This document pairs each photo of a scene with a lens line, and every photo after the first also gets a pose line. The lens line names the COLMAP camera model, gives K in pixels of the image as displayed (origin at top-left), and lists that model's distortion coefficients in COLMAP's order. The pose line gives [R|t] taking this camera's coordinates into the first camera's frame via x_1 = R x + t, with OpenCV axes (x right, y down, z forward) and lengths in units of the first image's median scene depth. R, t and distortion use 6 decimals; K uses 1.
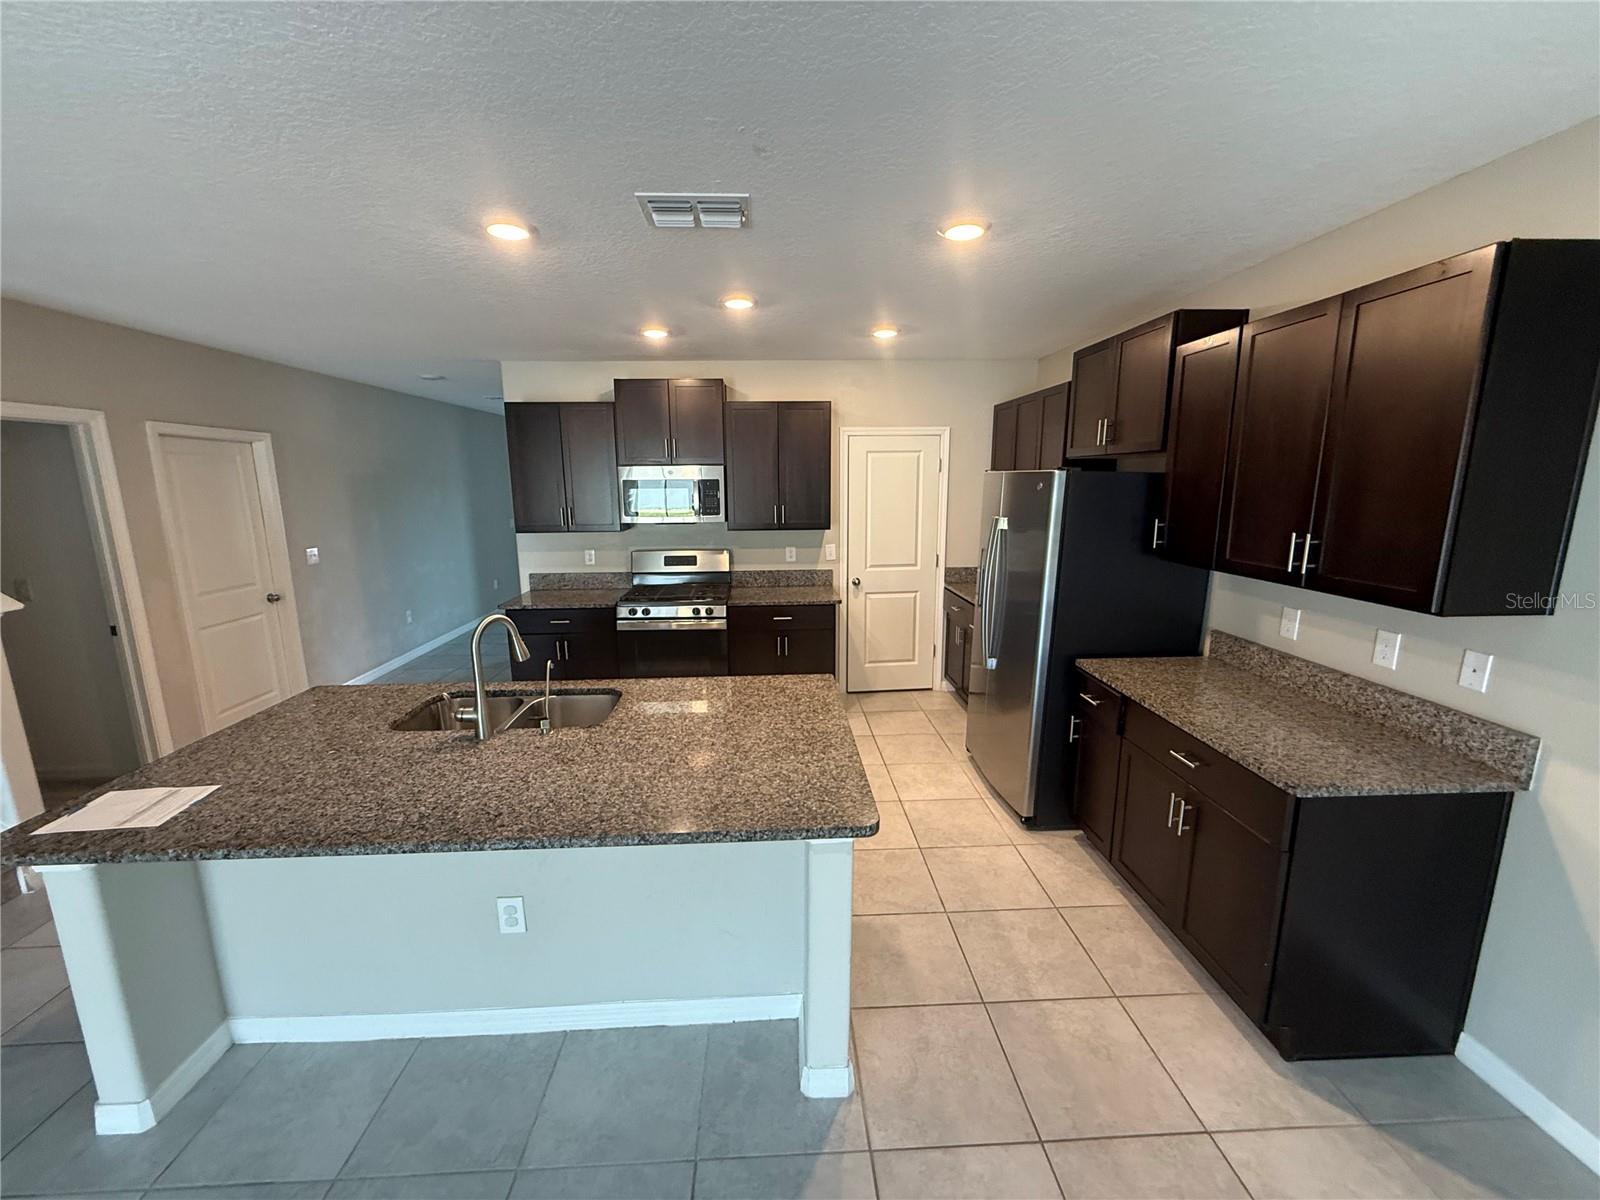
lens RADIAL K [[640.1, 0, 797.3], [0, 640.1, 601.7], [0, 0, 1]] dist [-0.001040, -0.000017]
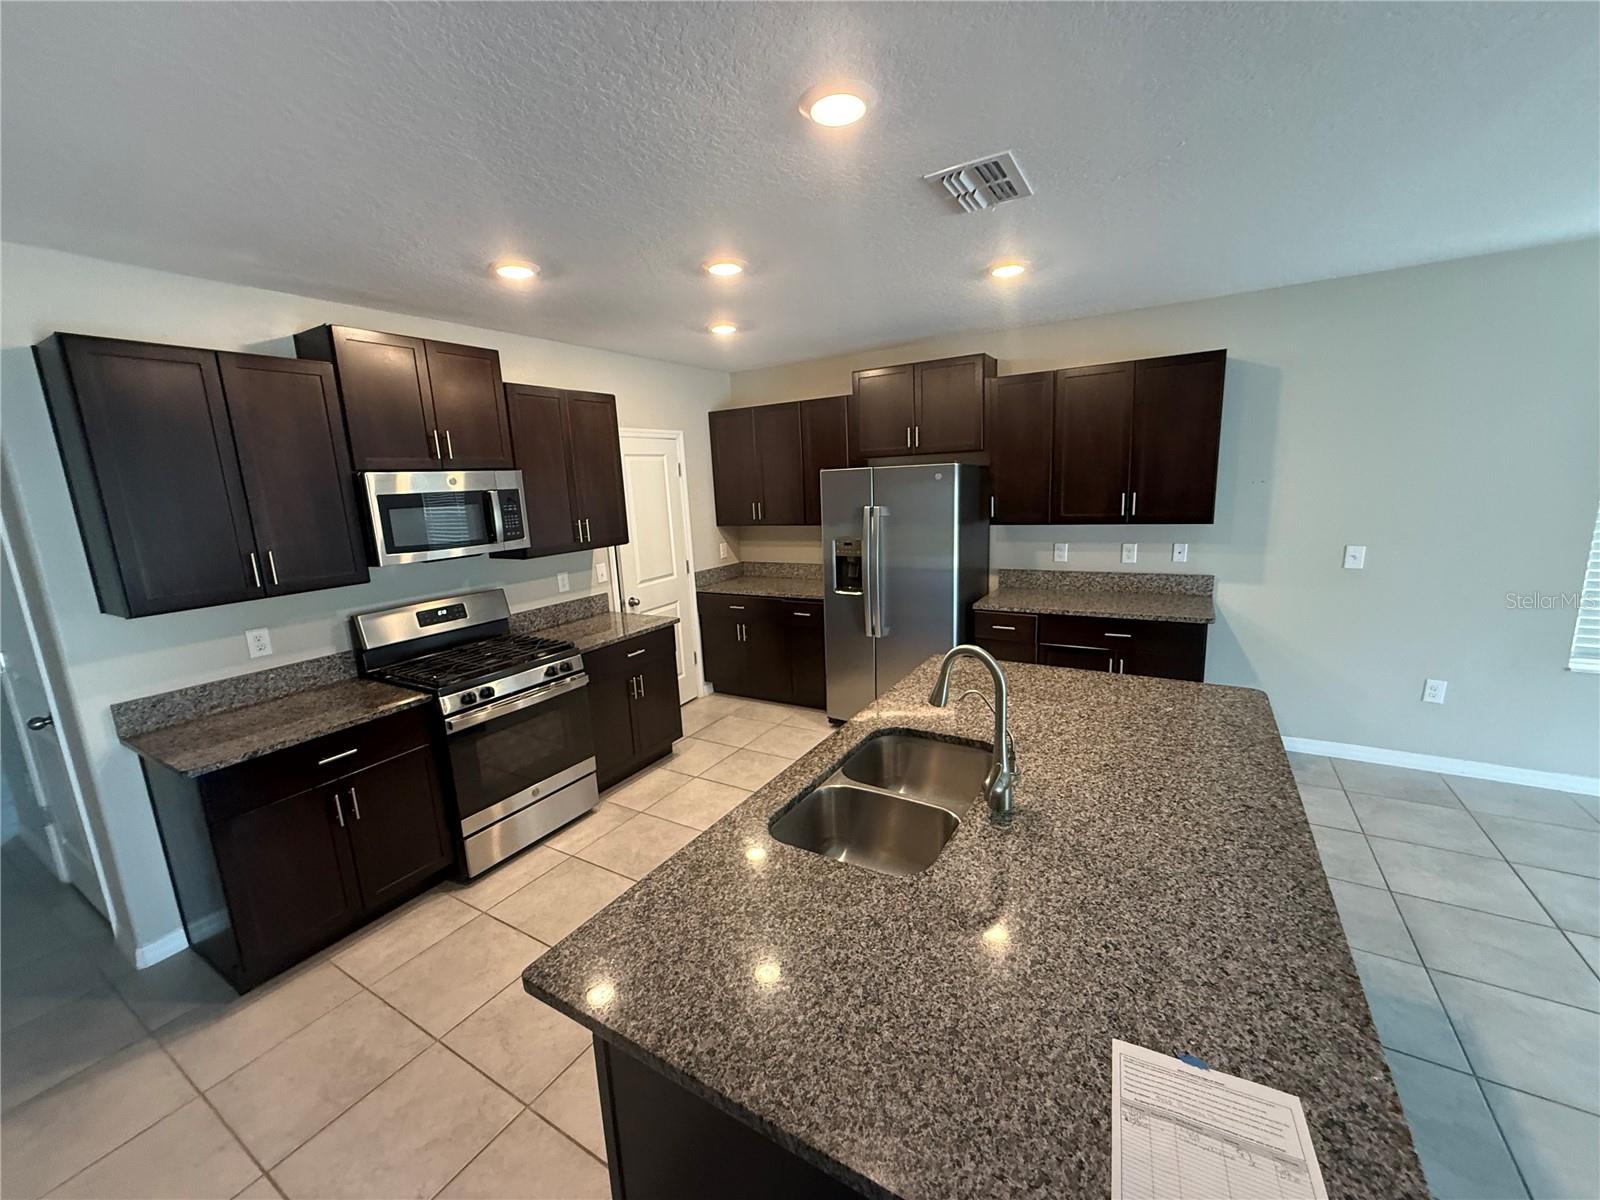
lens RADIAL K [[640.1, 0, 792.9], [0, 640.1, 601.4], [0, 0, 1]] dist [-0.001040, -0.000017]
pose [[0.555154, -0.174761, 0.813181, -0.553856], [0.199473, 0.977119, 0.073815, -0.058051], [-0.807474, 0.121229, 0.577312, 0.343920]]
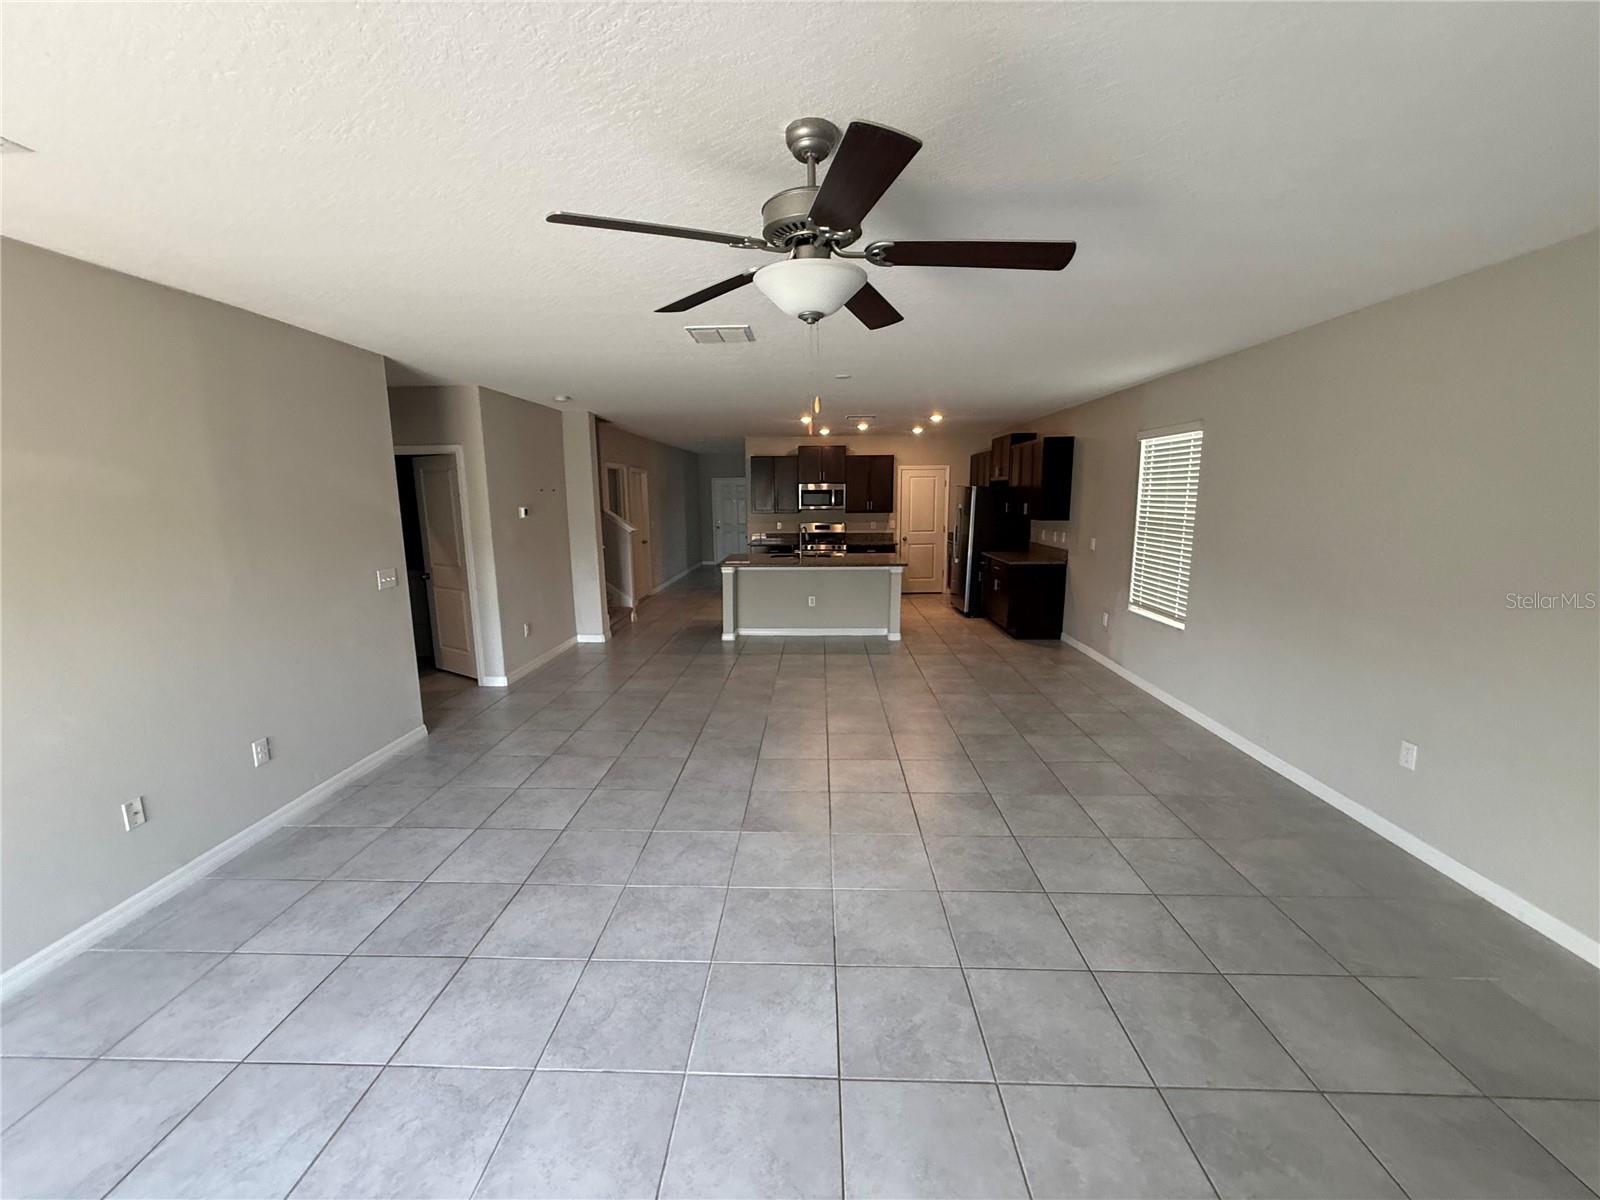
lens RADIAL K [[640.1, 0, 795.6], [0, 640.1, 603.0], [0, 0, 1]] dist [-0.001040, -0.000017]
pose [[0.996685, 0.015129, -0.079936, -0.102812], [-0.016693, 0.999681, -0.018941, 0.248996], [0.079624, 0.020212, 0.996620, -1.230343]]
